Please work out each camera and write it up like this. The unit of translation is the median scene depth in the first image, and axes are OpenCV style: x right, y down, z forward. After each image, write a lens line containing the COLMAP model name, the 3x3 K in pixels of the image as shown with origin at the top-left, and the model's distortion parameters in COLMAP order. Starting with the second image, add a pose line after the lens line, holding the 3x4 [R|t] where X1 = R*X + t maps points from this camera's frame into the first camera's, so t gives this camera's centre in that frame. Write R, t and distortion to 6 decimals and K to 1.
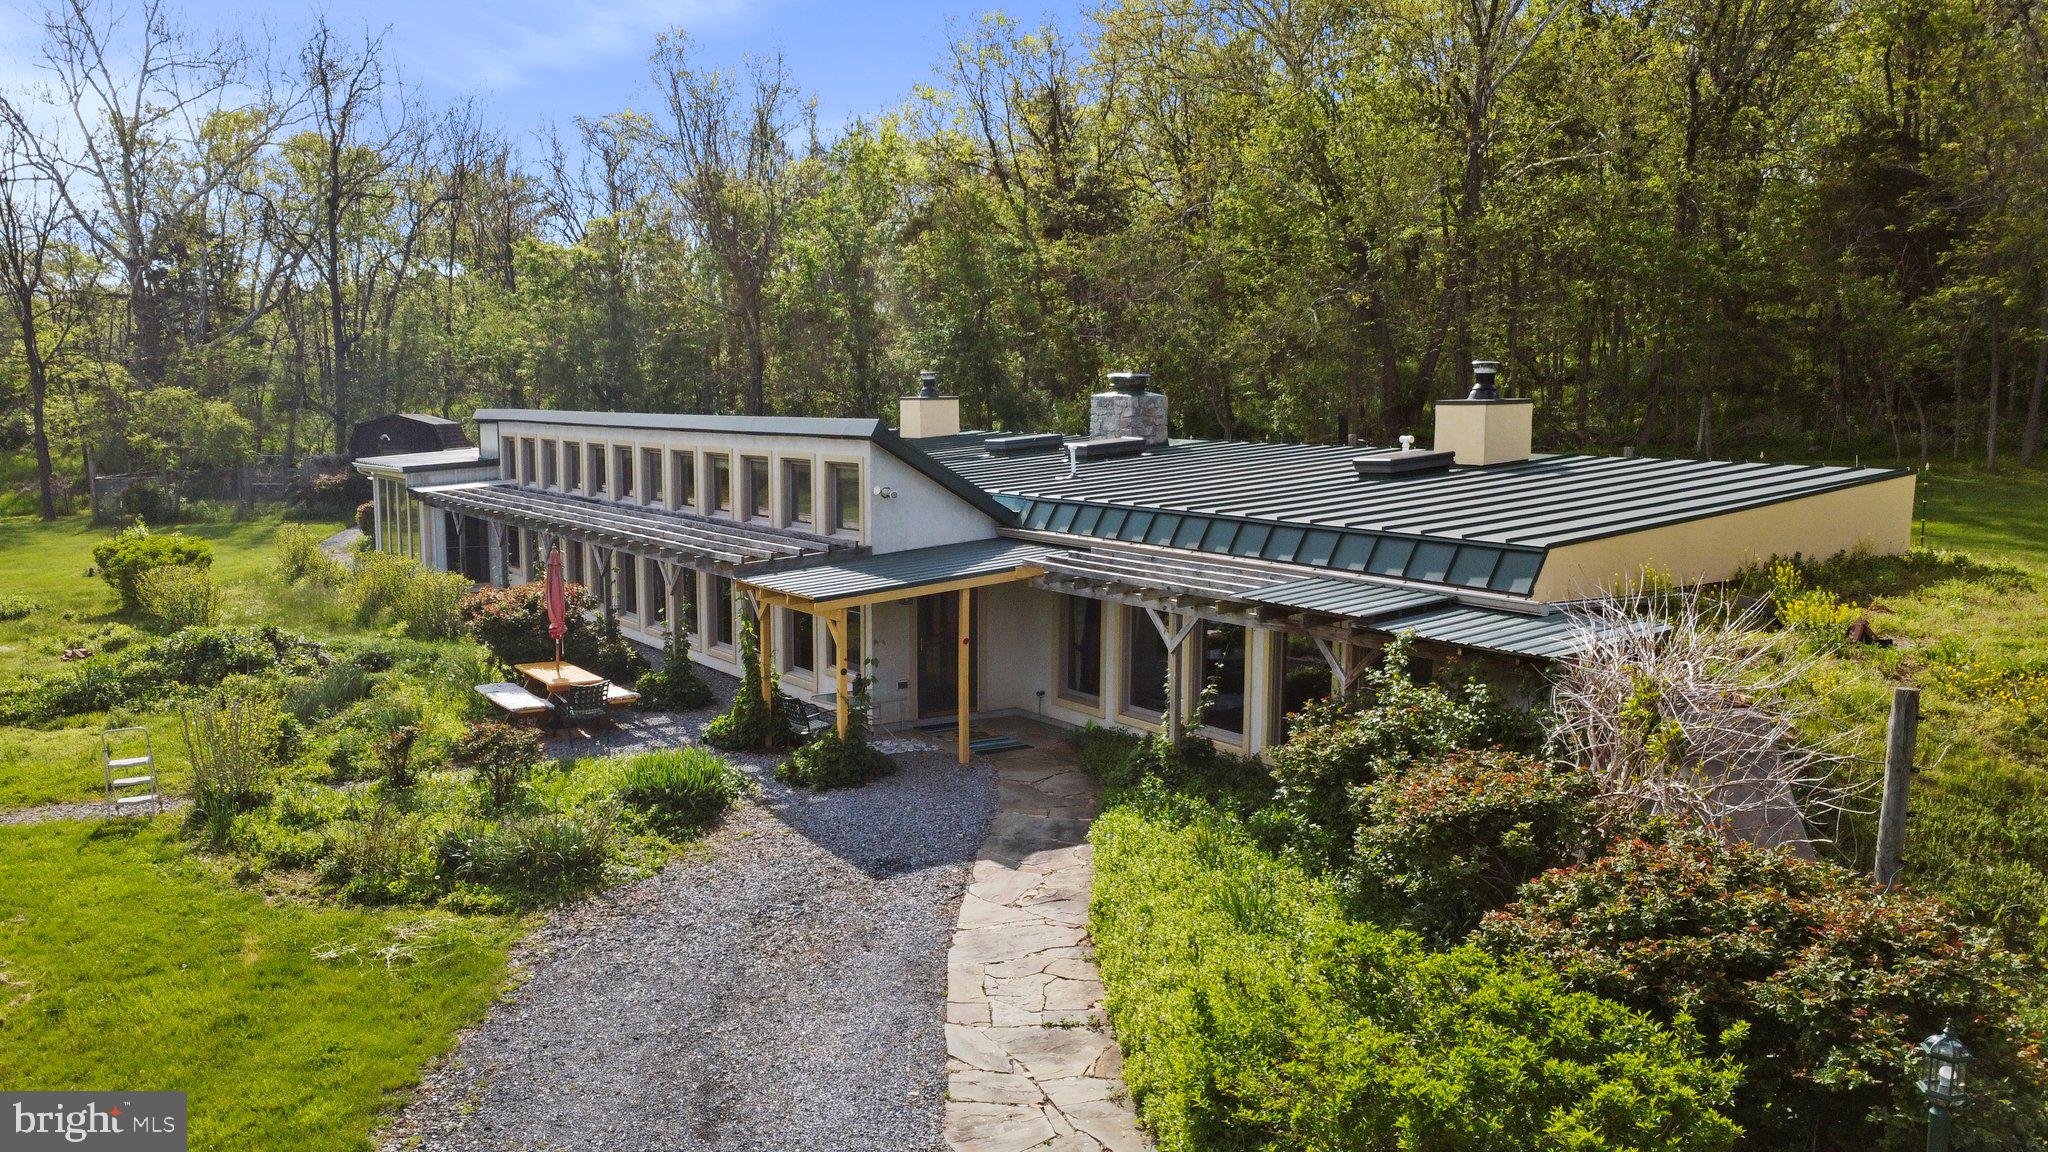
lens RADIAL K [[1546.8, 0, 1024.0], [0, 1546.8, 576.0], [0, 0, 1]] dist [0.017525, -0.014985]
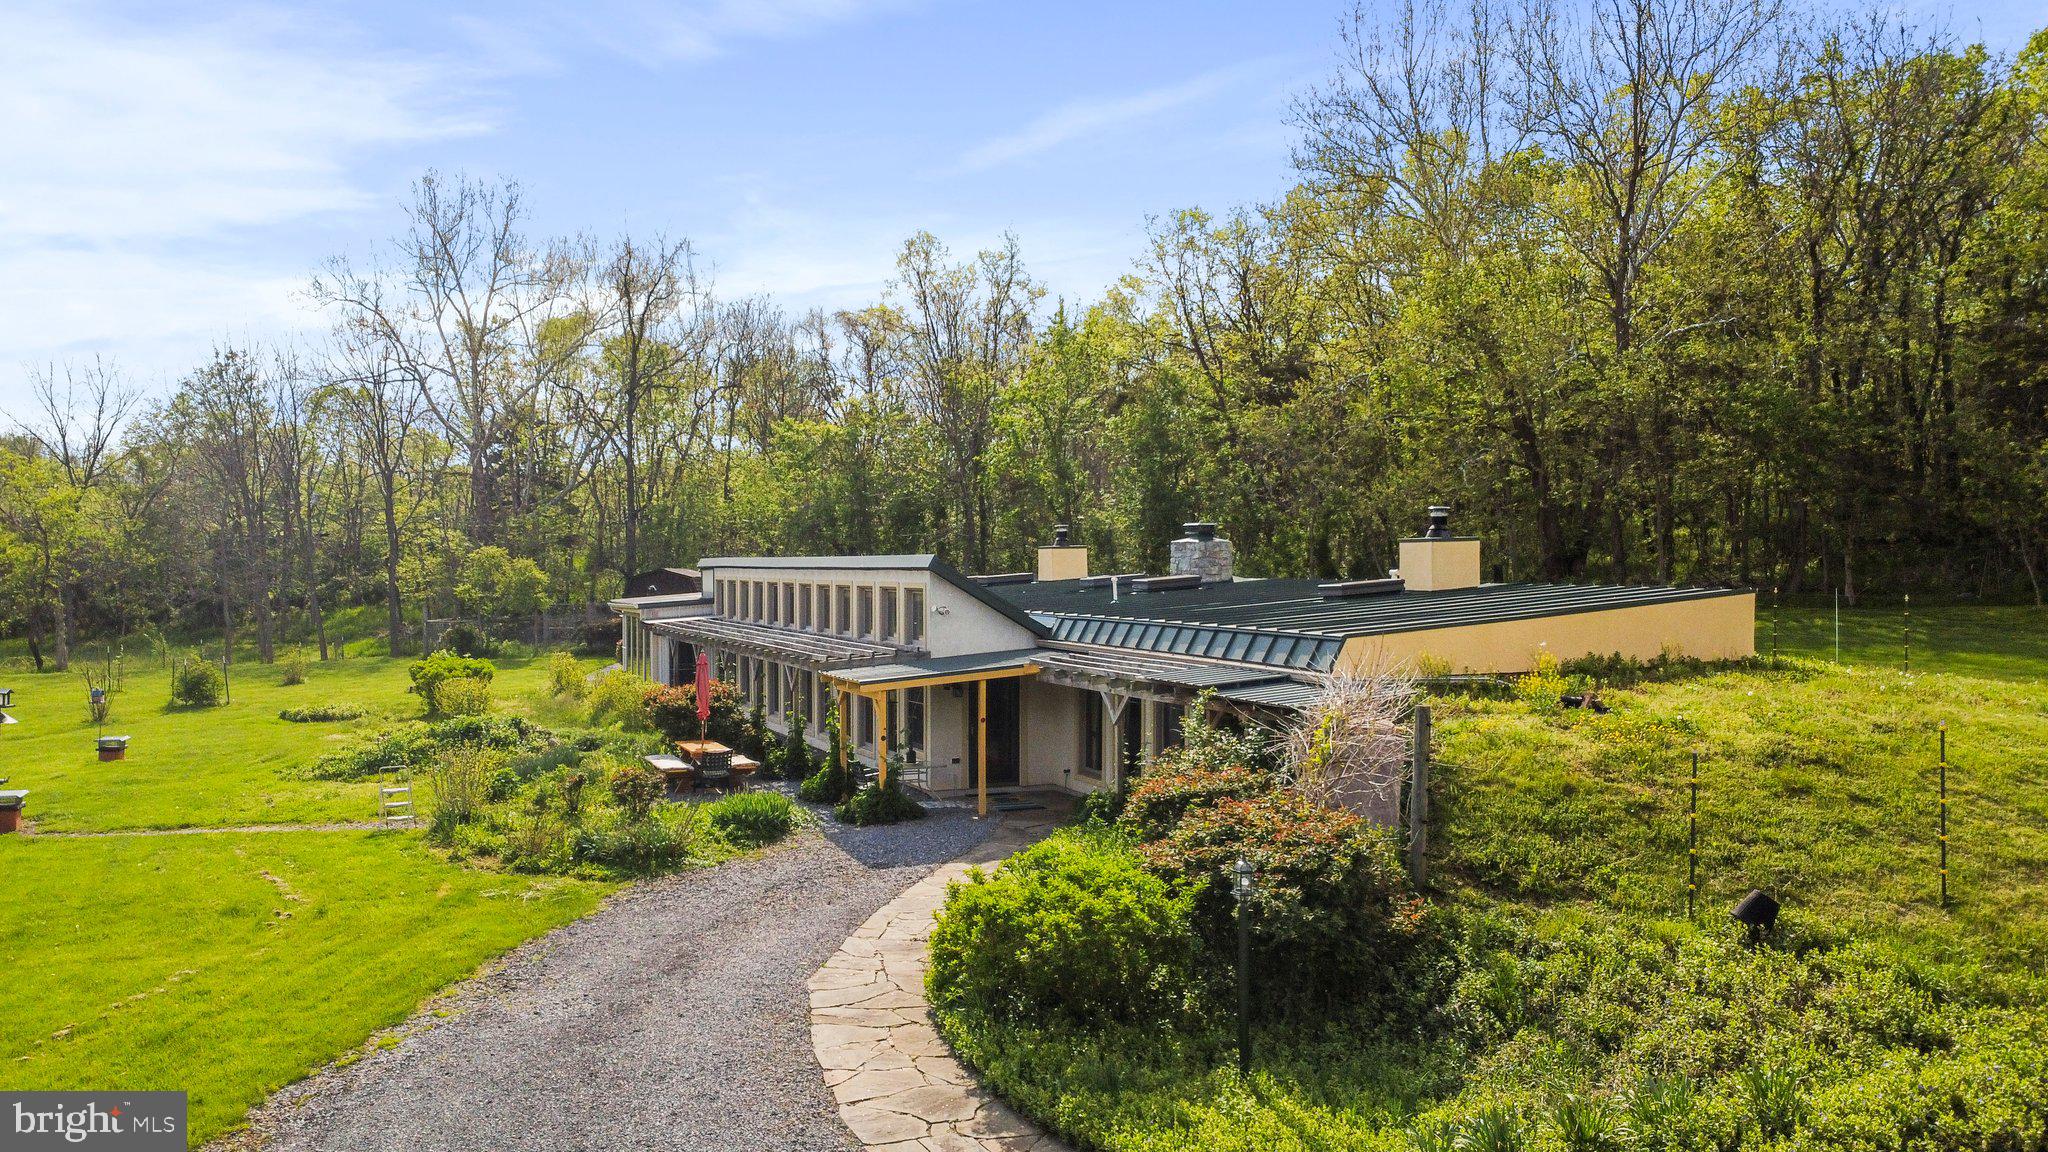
lens RADIAL K [[1546.8, 0, 1024.0], [0, 1546.8, 576.0], [0, 0, 1]] dist [0.017525, -0.014985]
pose [[0.982608, -0.003093, -0.185668, 0.188175], [-0.016604, 0.994393, -0.104435, 0.044741], [0.184950, 0.105701, 0.977047, -0.226904]]
